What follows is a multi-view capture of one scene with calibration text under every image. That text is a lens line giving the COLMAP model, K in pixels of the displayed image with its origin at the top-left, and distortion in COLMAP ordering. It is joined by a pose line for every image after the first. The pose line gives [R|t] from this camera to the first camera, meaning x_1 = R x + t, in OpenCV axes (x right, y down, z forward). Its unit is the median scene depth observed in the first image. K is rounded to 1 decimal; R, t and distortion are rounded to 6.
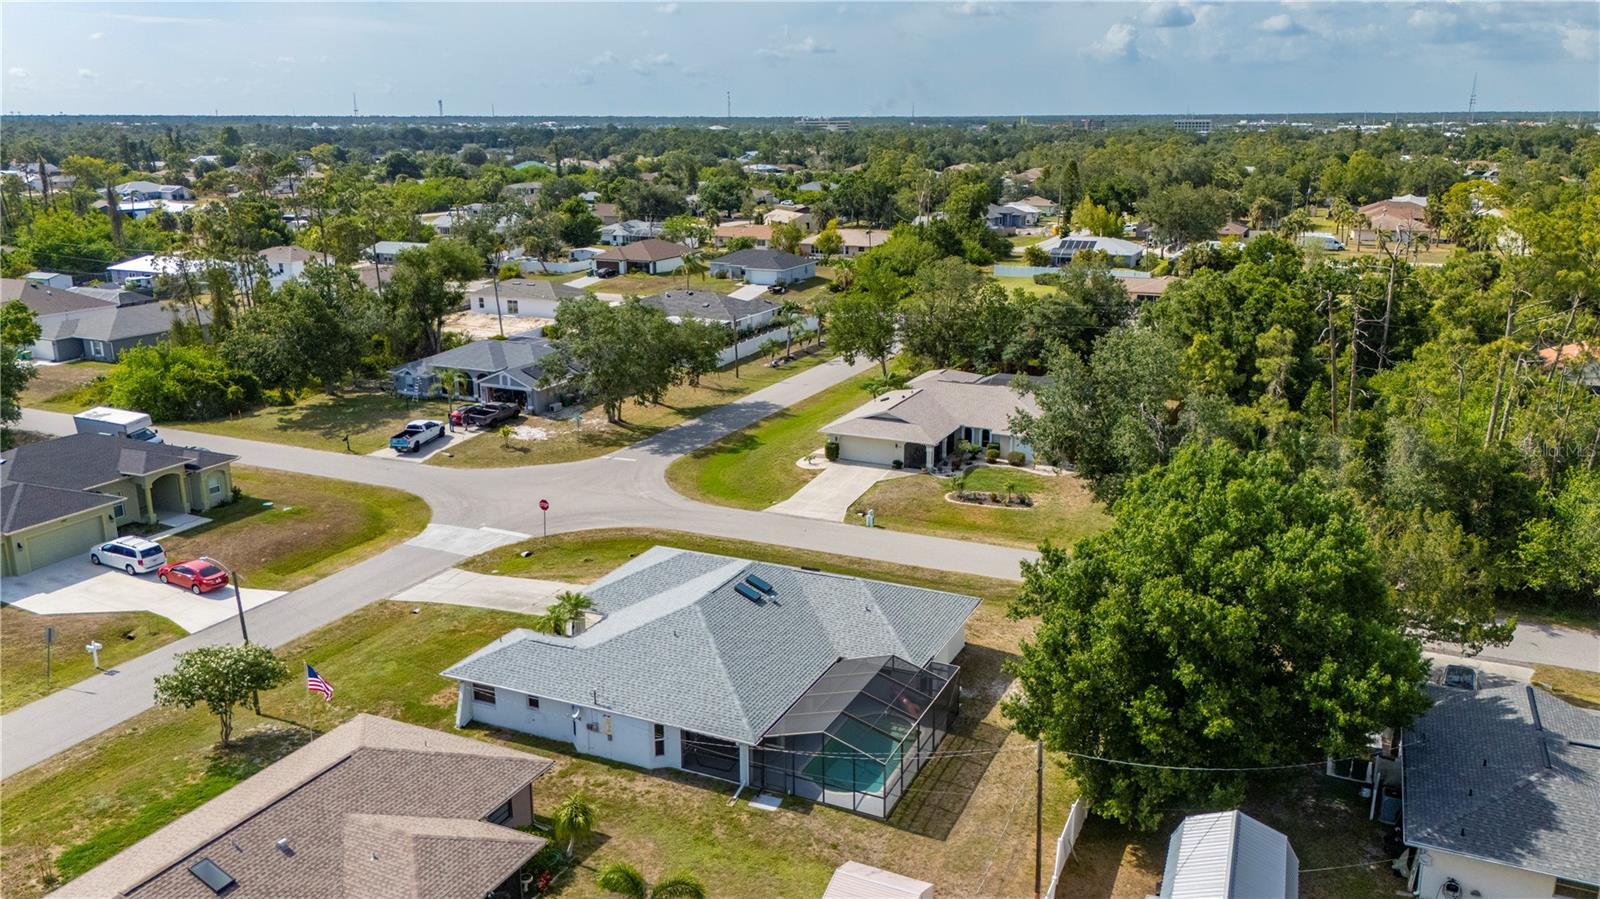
lens RADIAL K [[1215.9, 0, 843.3], [0, 1215.9, 454.5], [0, 0, 1]] dist [0.079660, -0.066334]
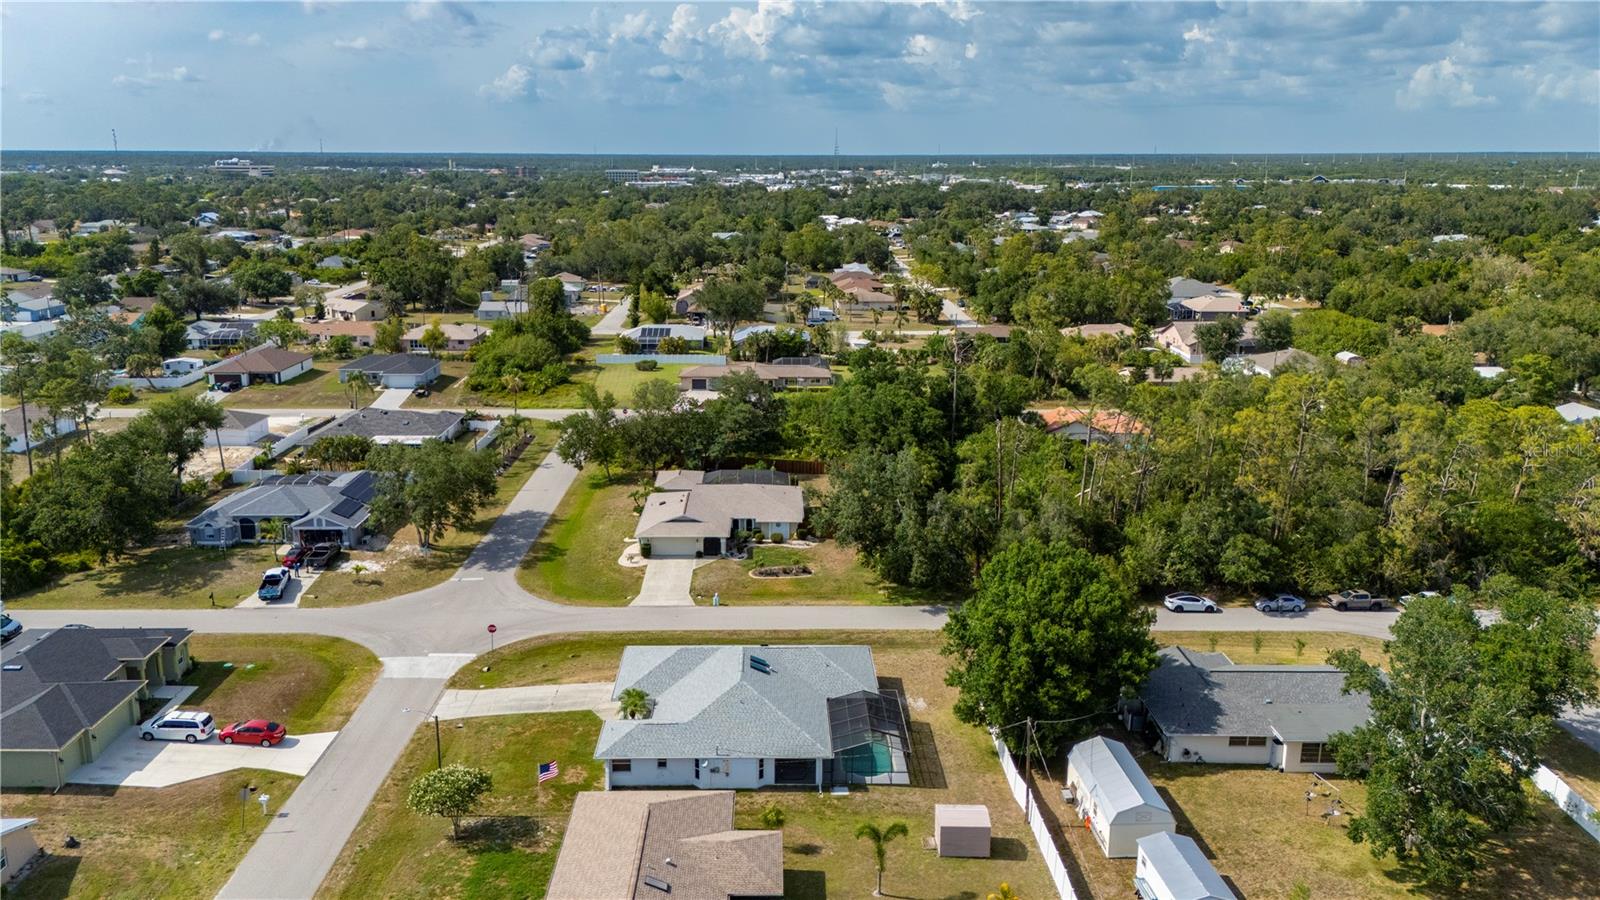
lens RADIAL K [[1176.5, 0, 800.0], [0, 1176.5, 450.0], [0, 0, 1]] dist [0.076536, -0.066084]
pose [[0.909336, -0.098346, 0.404272, -0.410034], [0.107936, 0.994157, -0.000936, -0.103594], [-0.401818, 0.044486, 0.914638, -0.269410]]
